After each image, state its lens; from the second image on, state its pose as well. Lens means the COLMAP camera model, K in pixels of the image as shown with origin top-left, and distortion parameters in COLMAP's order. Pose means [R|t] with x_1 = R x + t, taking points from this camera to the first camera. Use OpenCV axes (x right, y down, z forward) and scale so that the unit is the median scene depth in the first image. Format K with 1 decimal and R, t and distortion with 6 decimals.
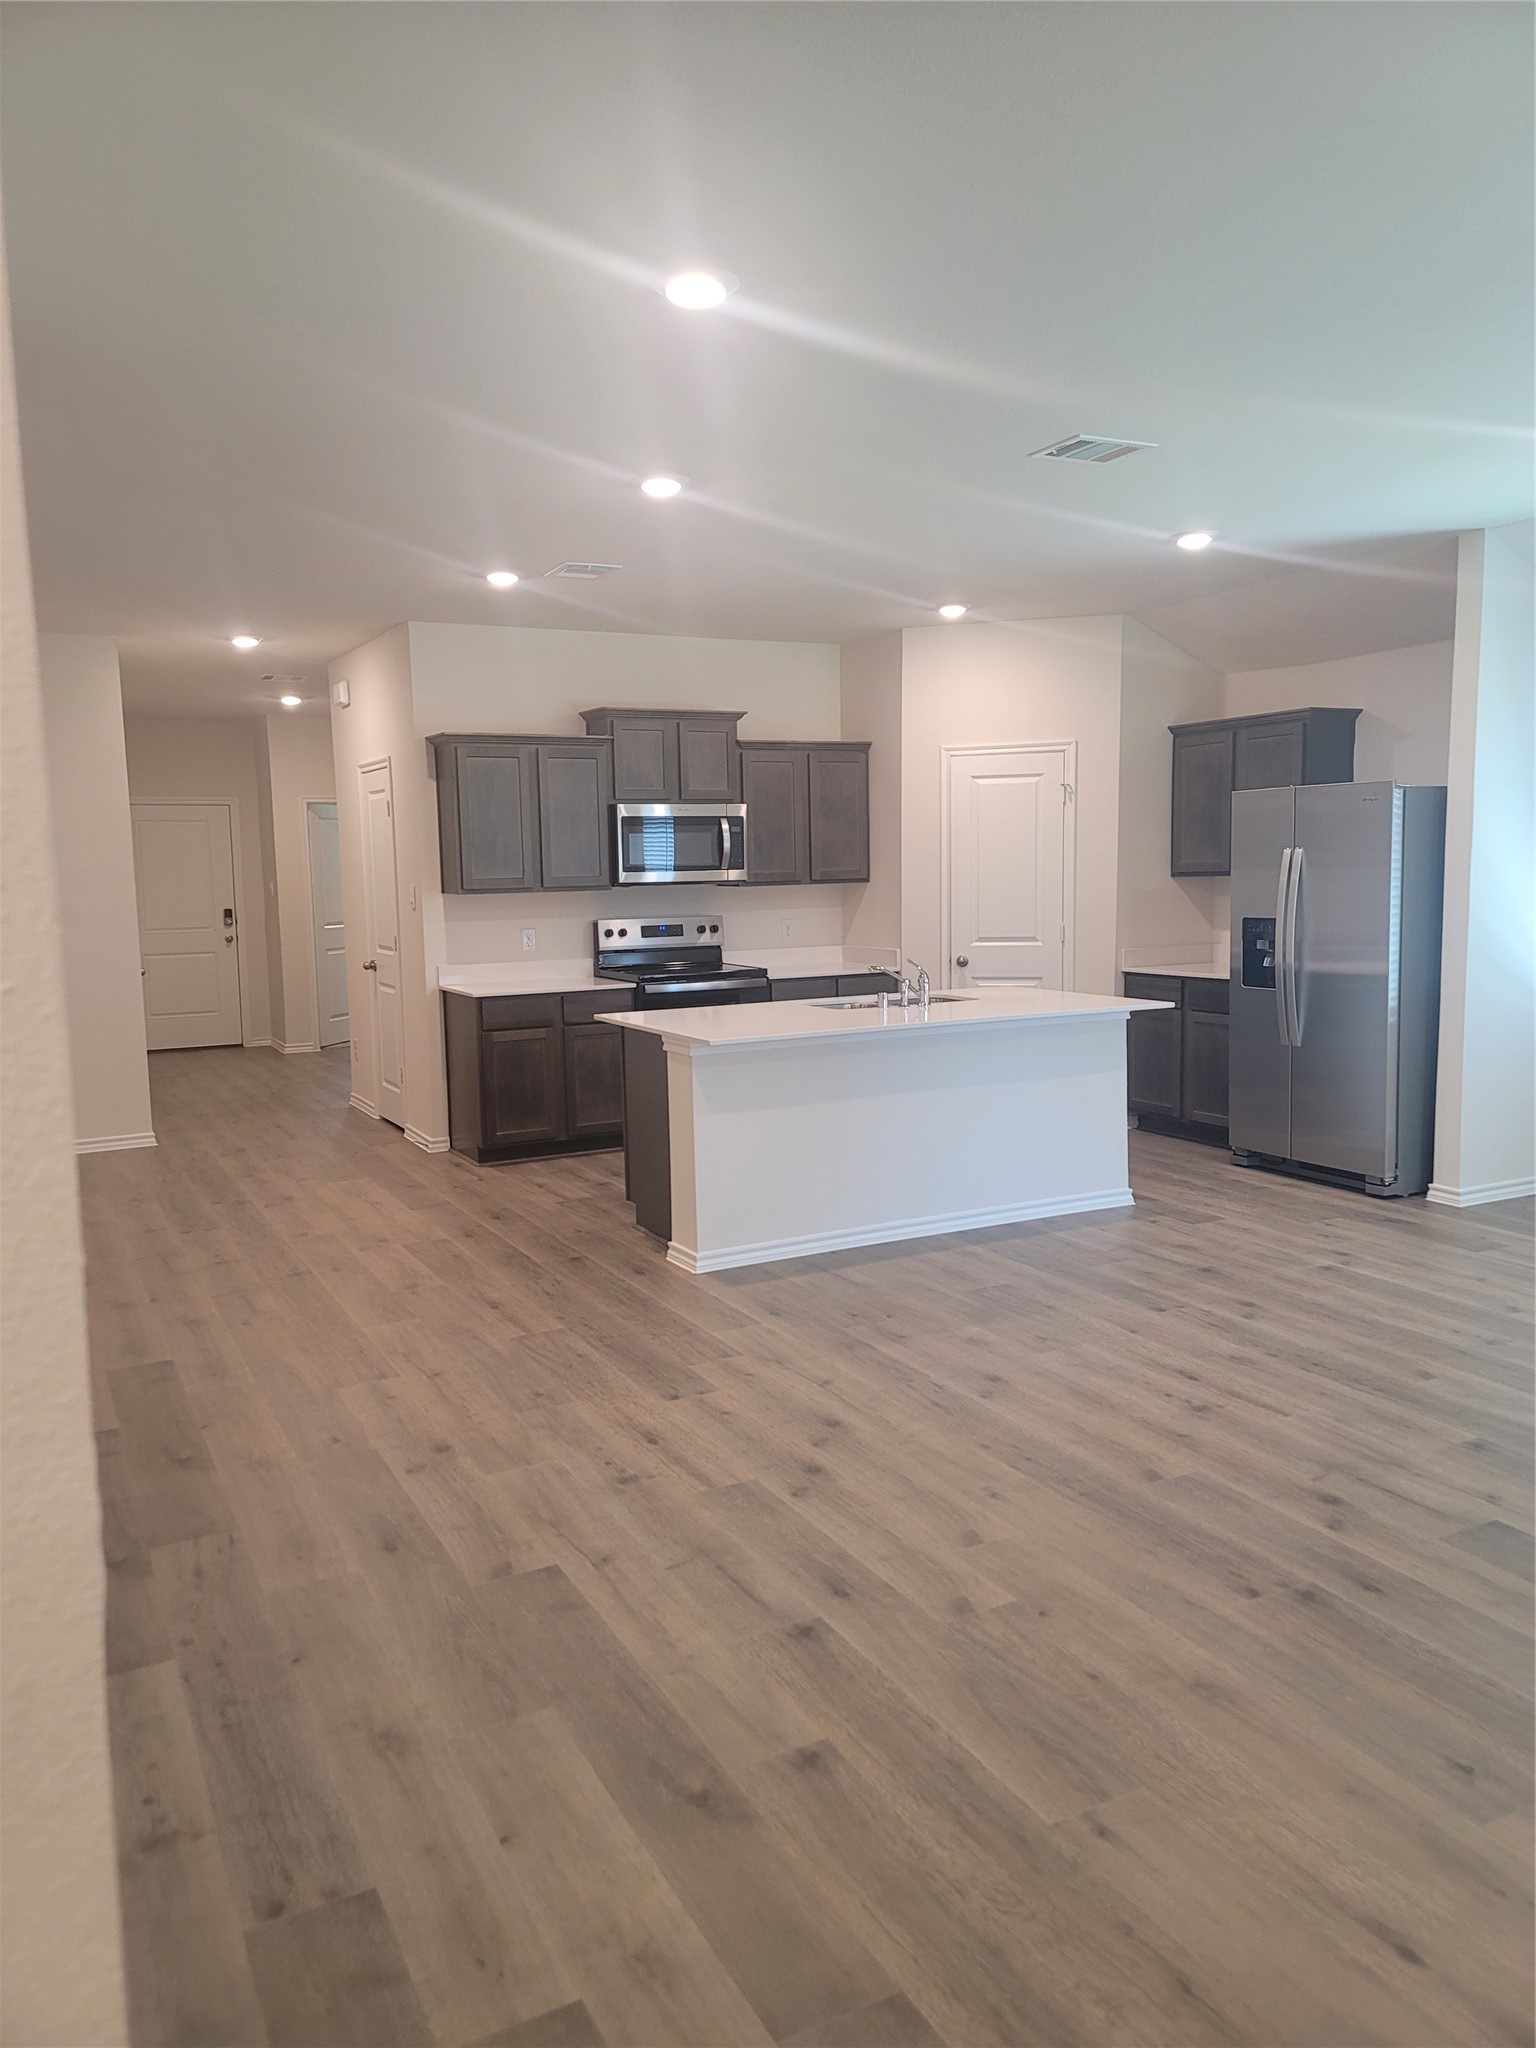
lens RADIAL K [[1487.5, 0, 771.5], [0, 1487.5, 1019.3], [0, 0, 1]] dist [0.085821, -0.065185]
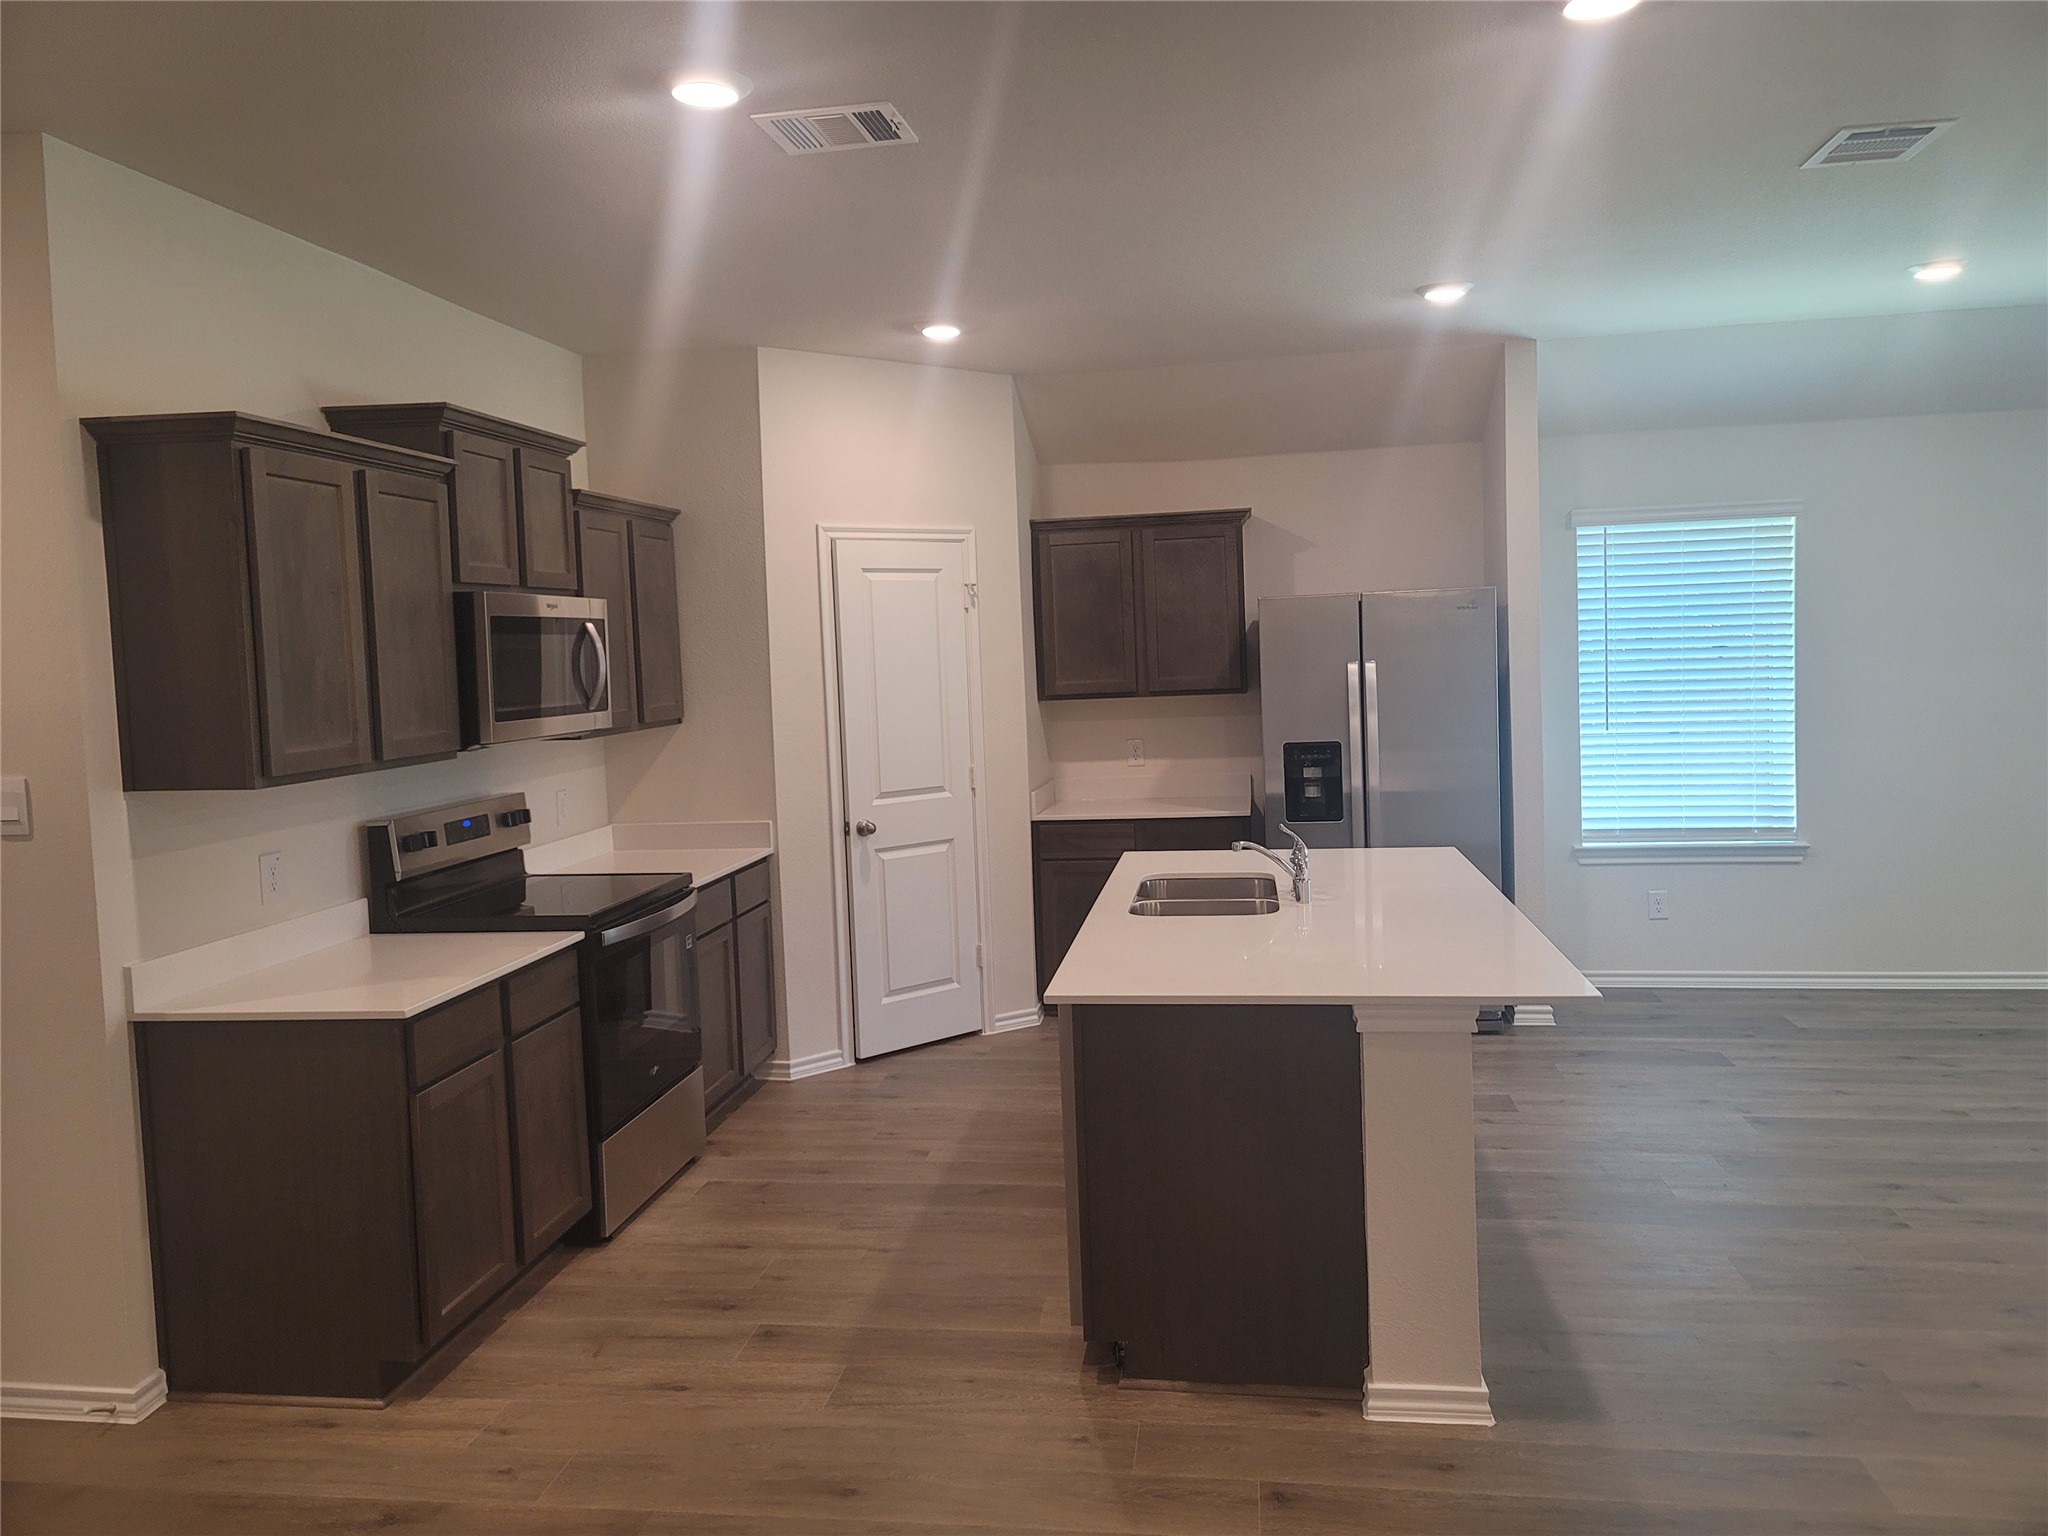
lens RADIAL K [[1487.5, 0, 1031.4], [0, 1487.5, 753.6], [0, 0, 1]] dist [0.085821, -0.065185]
pose [[0.588532, -0.059466, 0.806284, -0.585539], [0.109624, 0.993951, -0.006711, -0.091154], [-0.801007, 0.092337, 0.591491, 0.772838]]
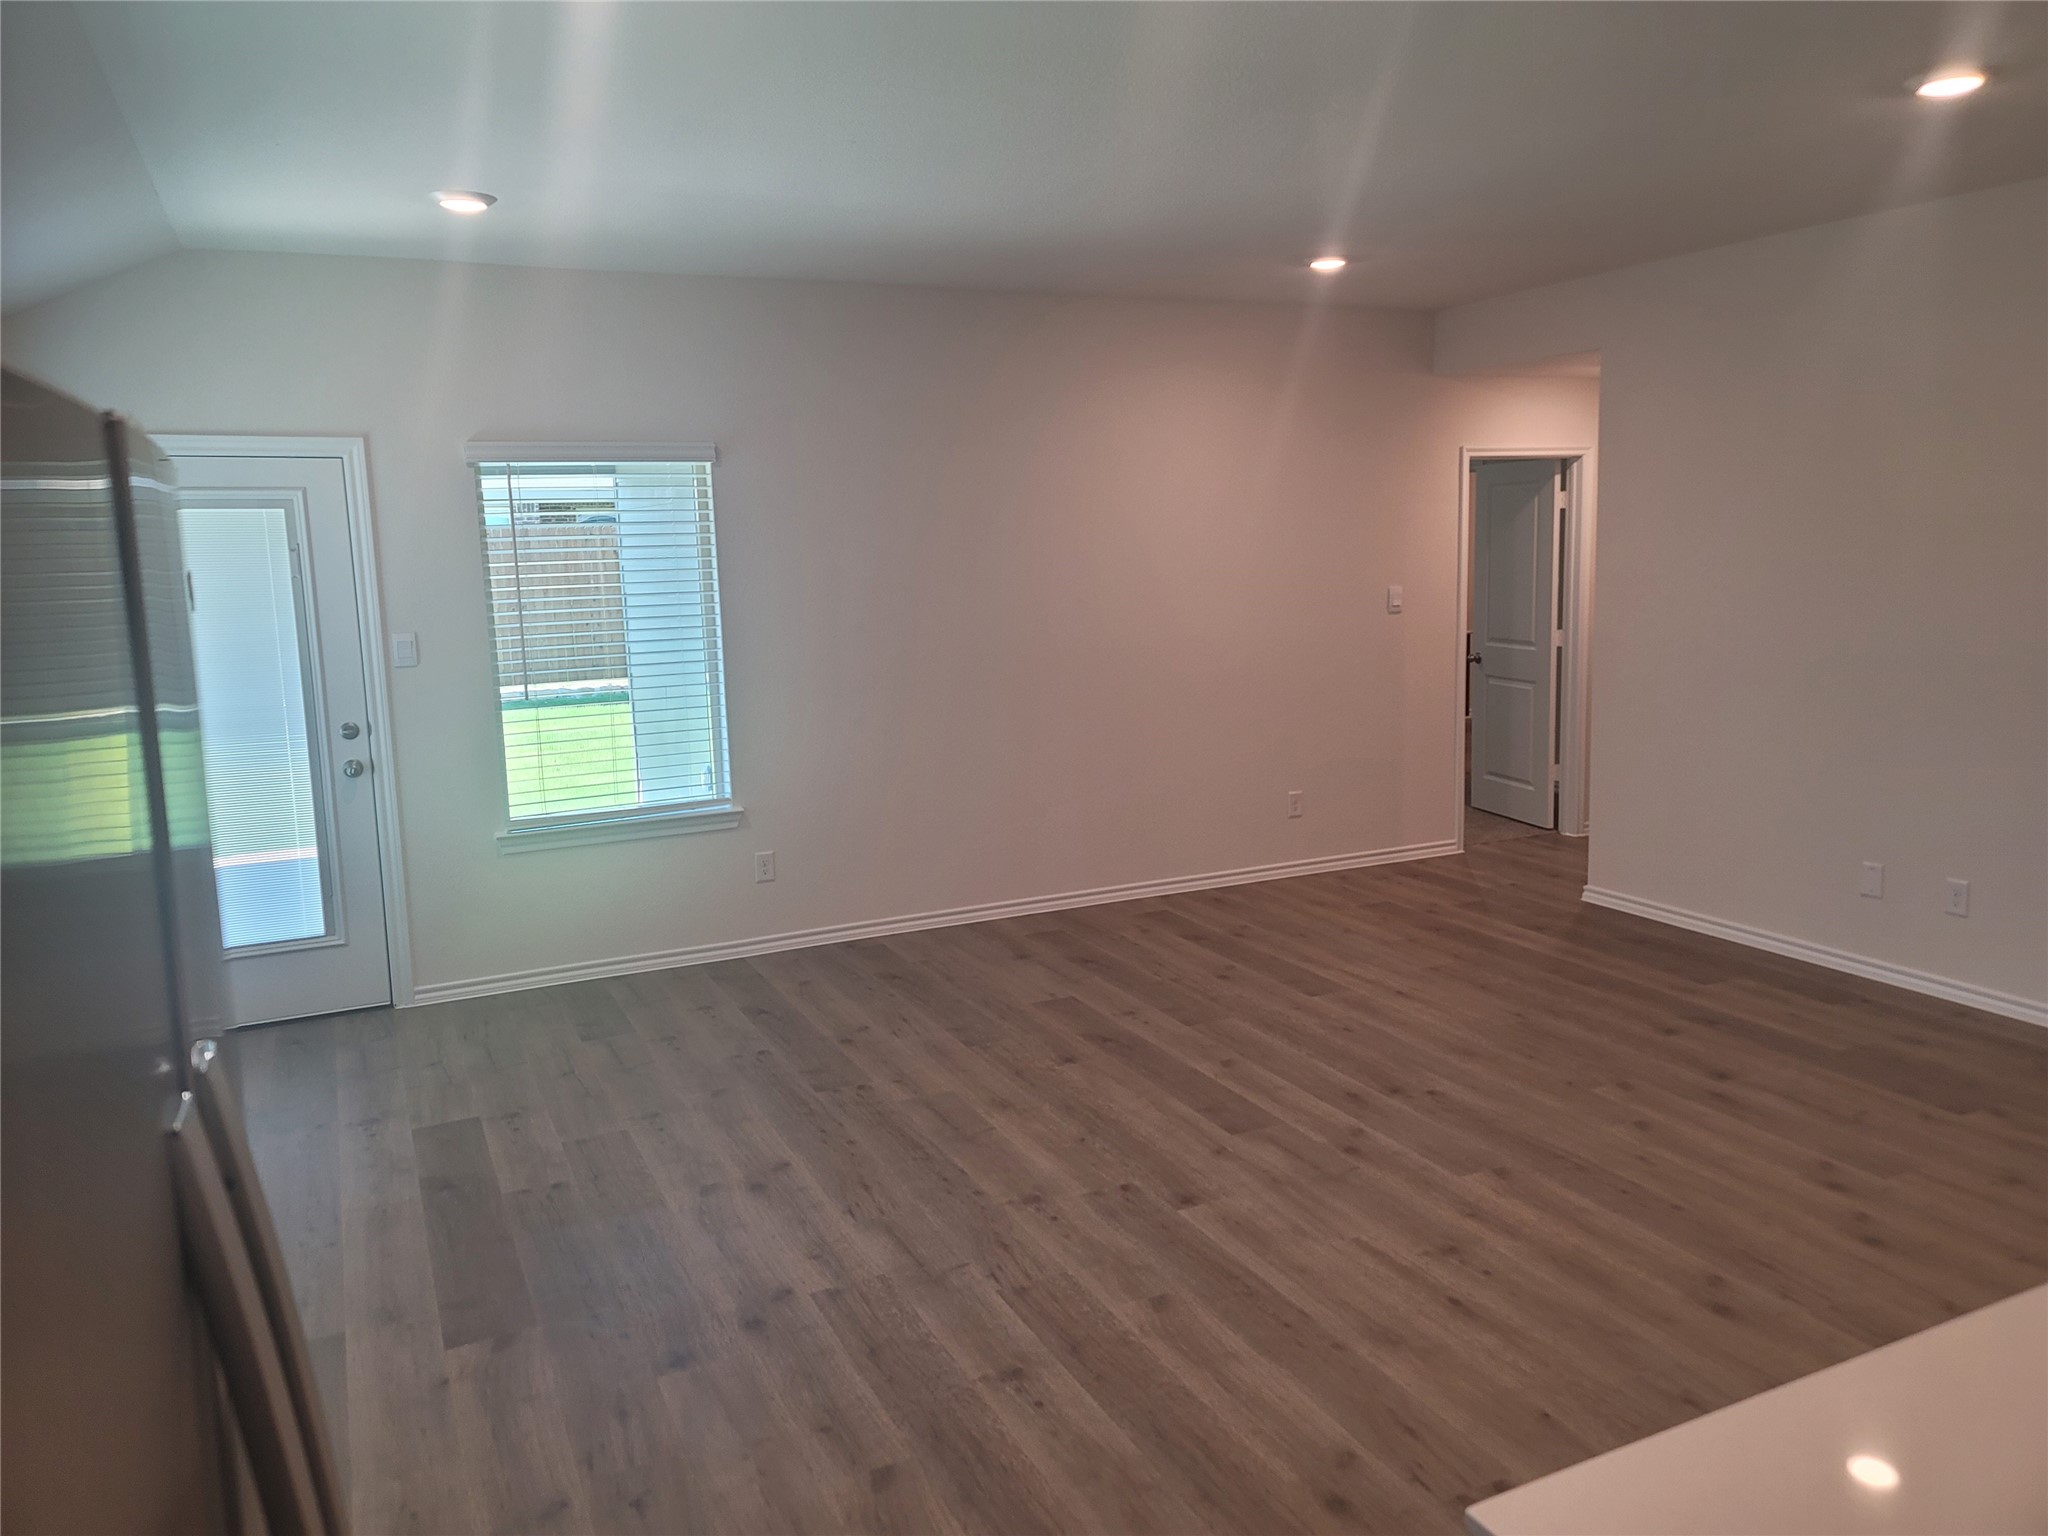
lens RADIAL K [[1487.5, 0, 1034.3], [0, 1487.5, 760.6], [0, 0, 1]] dist [0.085821, -0.065185]
pose [[-0.998228, 0.042456, 0.041702, 0.351569], [0.051627, 0.966359, 0.251961, -0.186403], [-0.029602, 0.253667, -0.966839, 1.311340]]
